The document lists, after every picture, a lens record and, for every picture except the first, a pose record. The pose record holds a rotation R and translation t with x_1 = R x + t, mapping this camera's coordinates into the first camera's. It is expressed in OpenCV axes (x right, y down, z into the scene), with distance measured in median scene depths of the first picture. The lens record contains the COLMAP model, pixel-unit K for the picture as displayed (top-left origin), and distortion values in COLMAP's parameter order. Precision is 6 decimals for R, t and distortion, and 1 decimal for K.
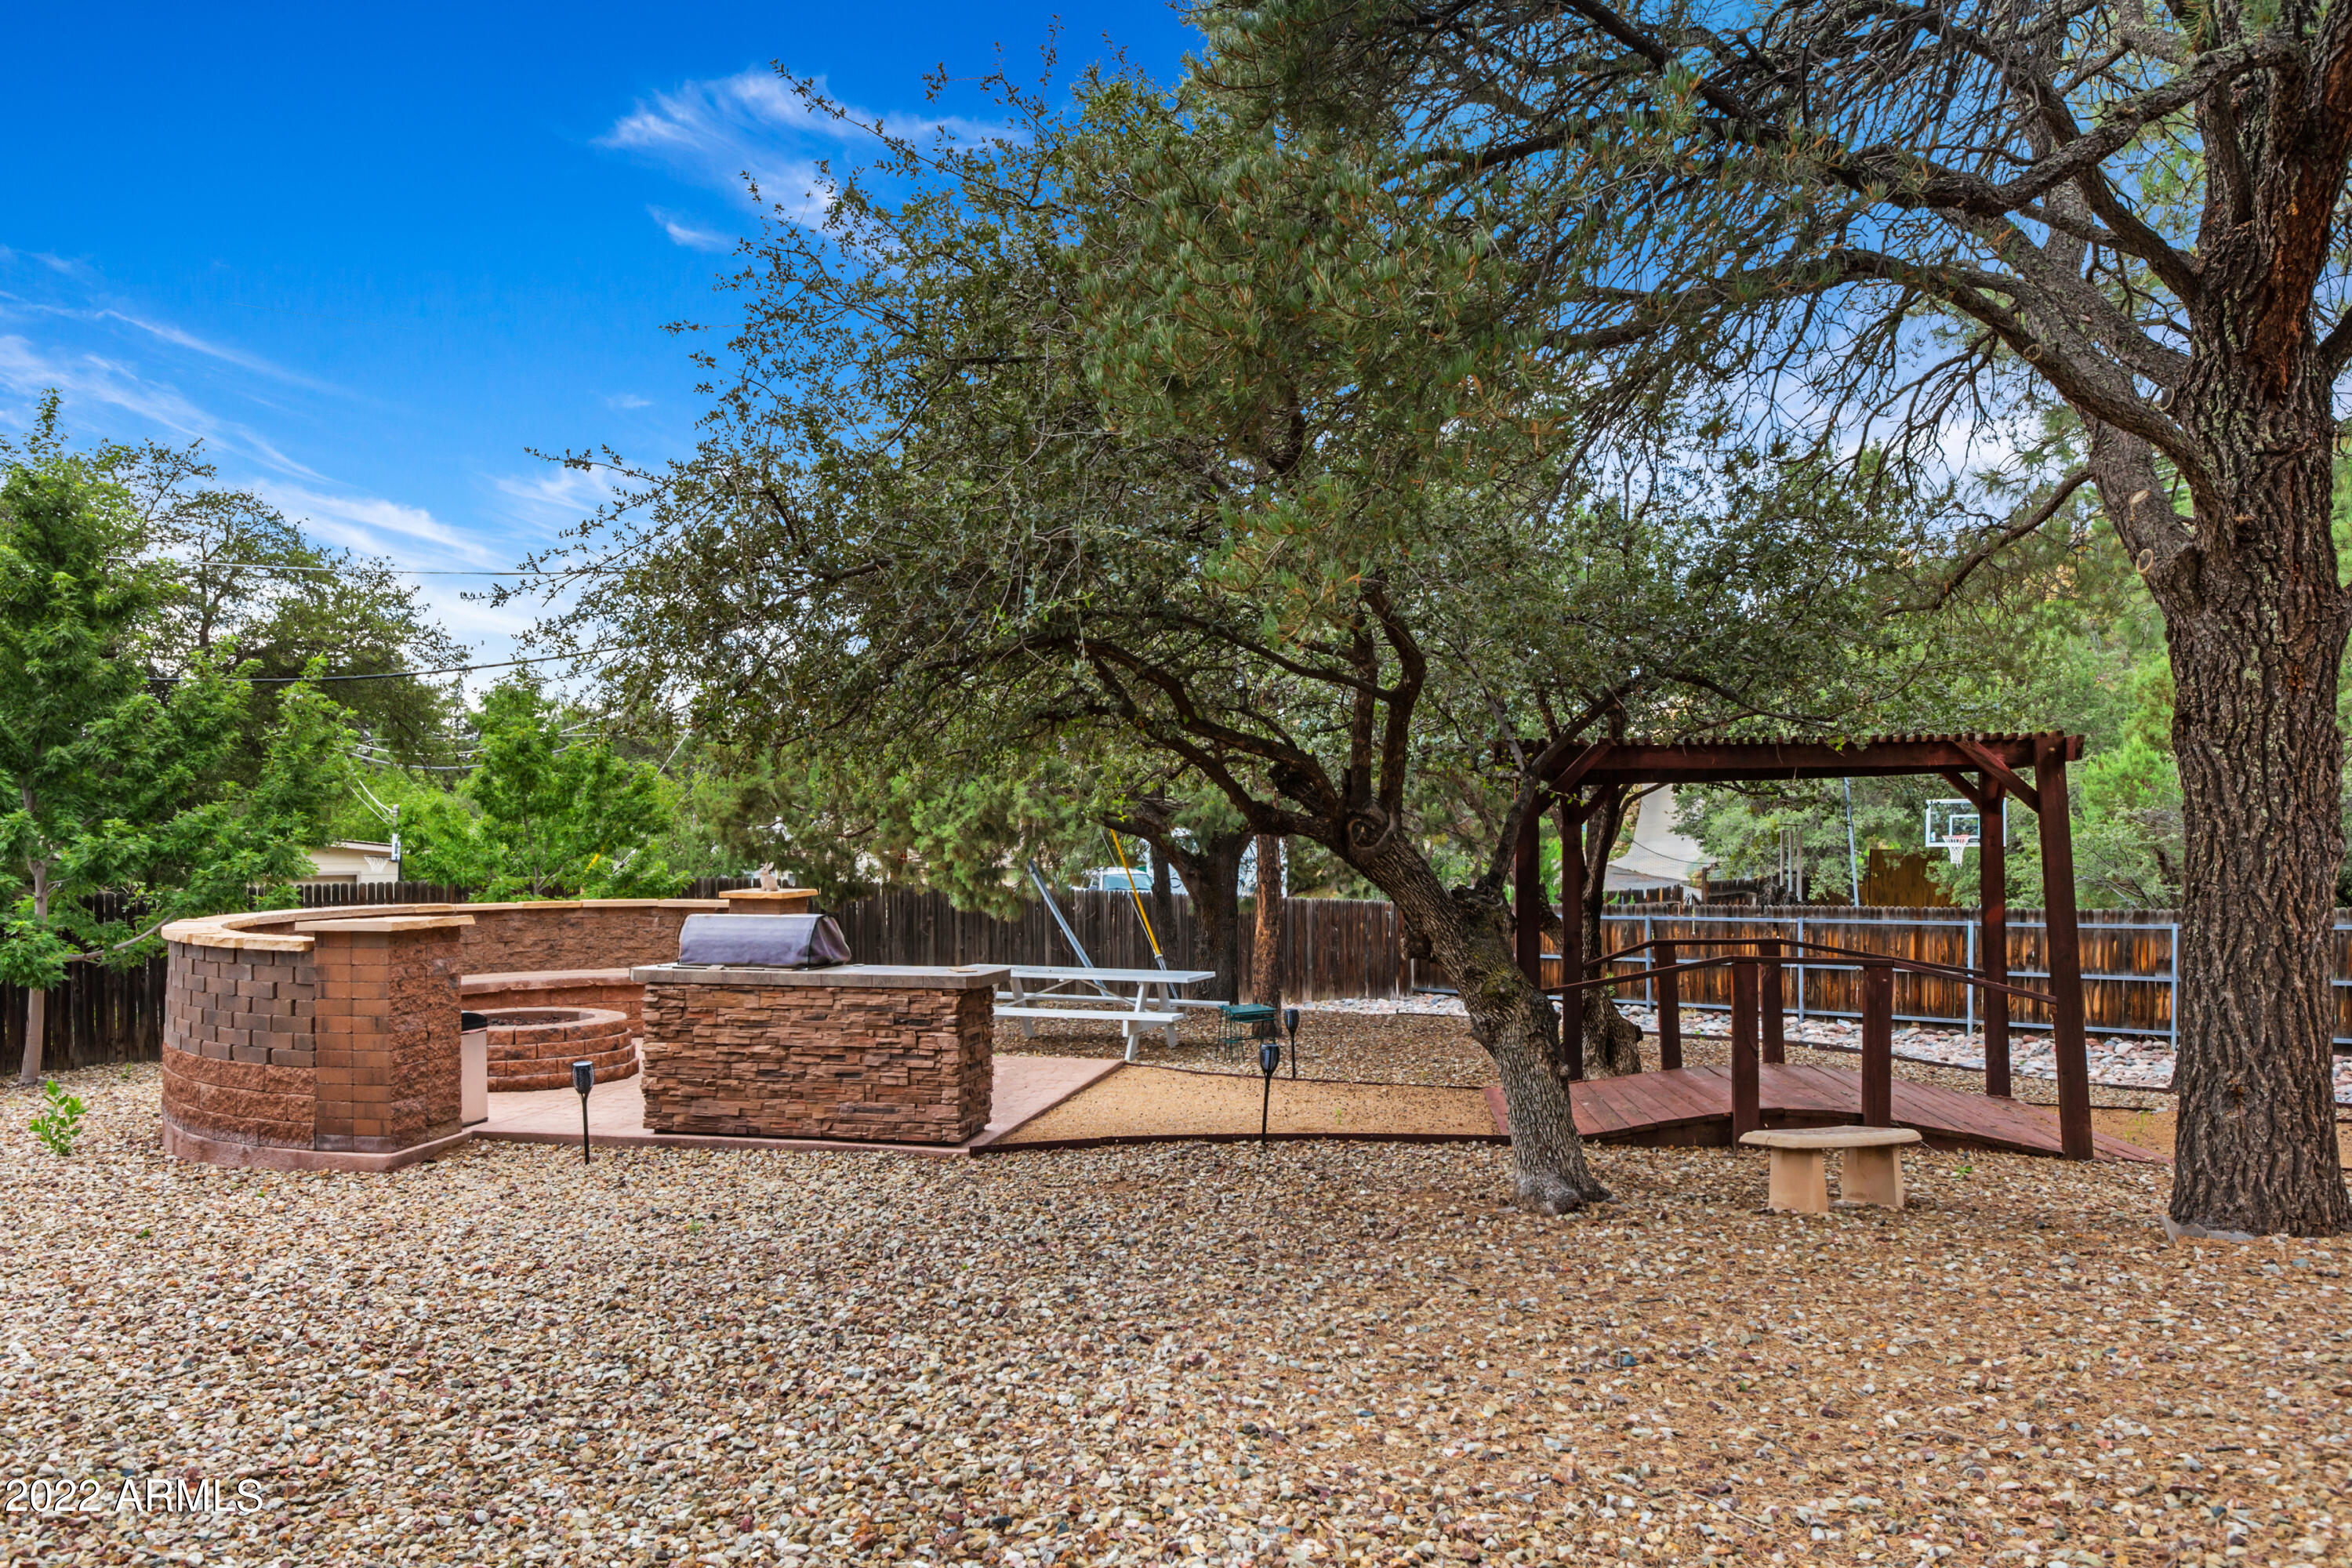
lens RADIAL K [[1765.3, 0, 1176.0], [0, 1765.3, 784.0], [0, 0, 1]] dist [-0.003421, -0.000100]
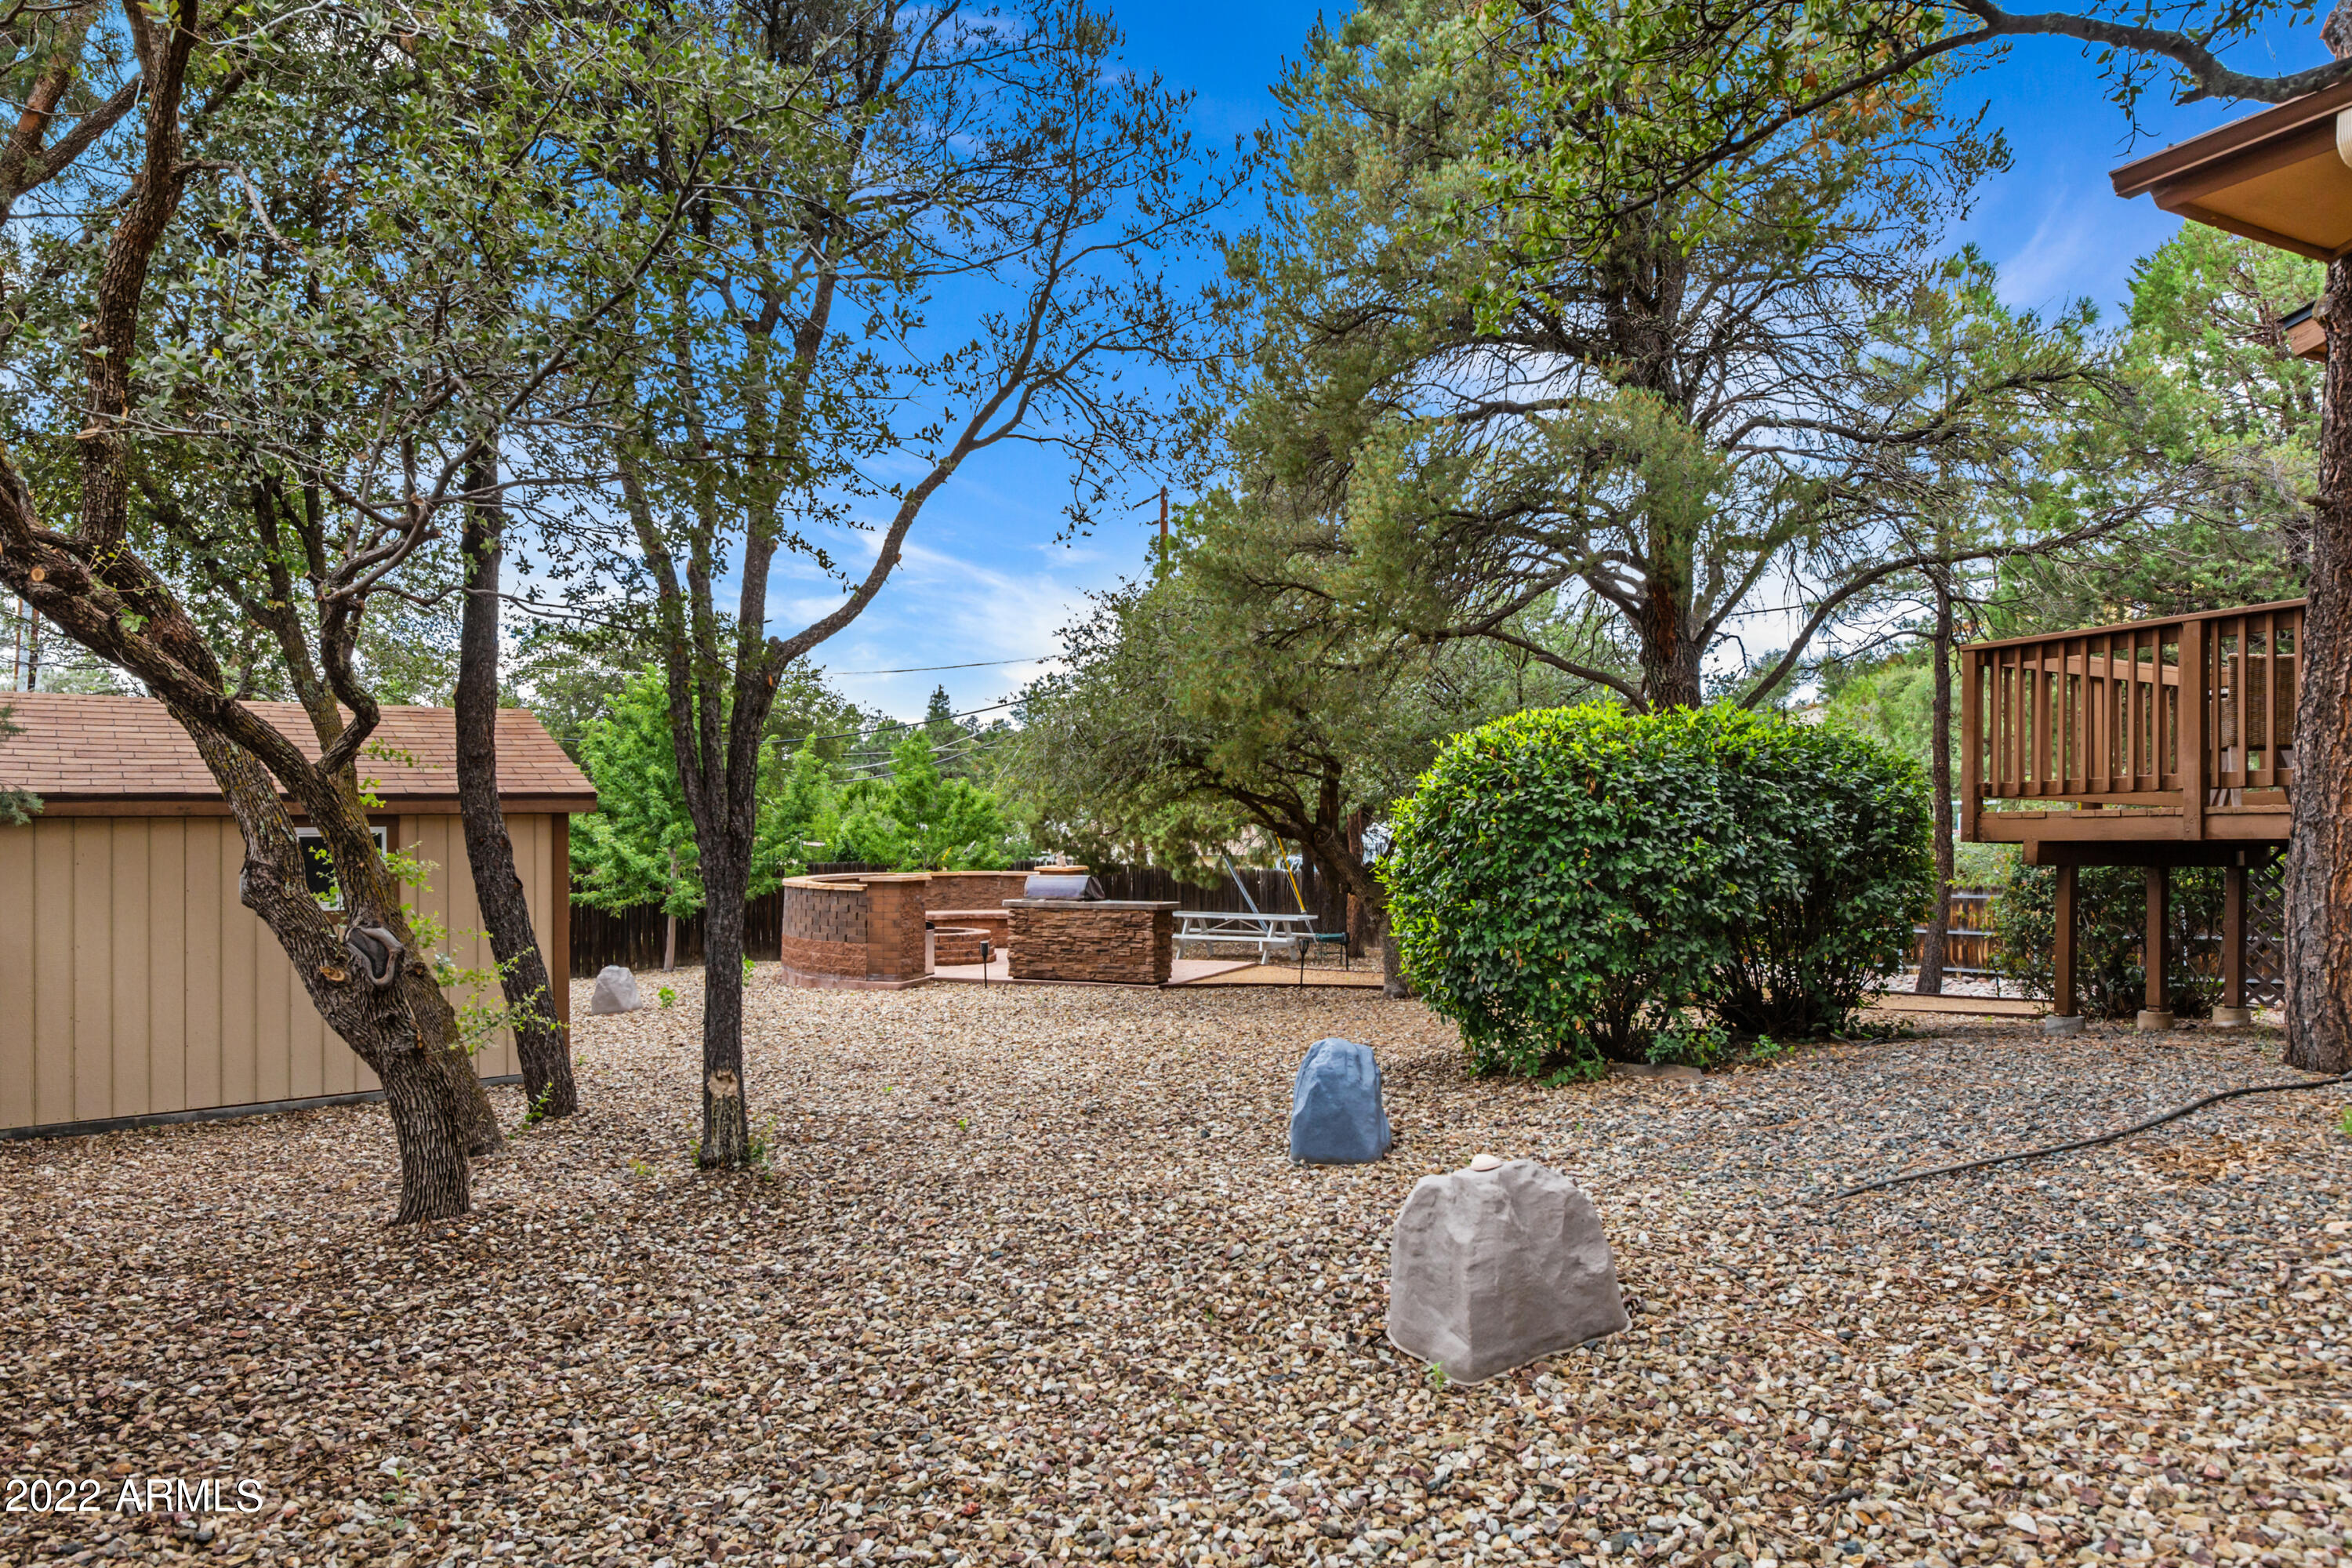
lens RADIAL K [[1493.6, 0, 1176.0], [0, 1493.6, 784.0], [0, 0, 1]] dist [0.000413, -0.000005]
pose [[0.990262, -0.002039, -0.139200, 0.140696], [0.002135, 0.999998, 0.000540, -0.035147], [0.139198, -0.000832, 0.990264, -0.712944]]
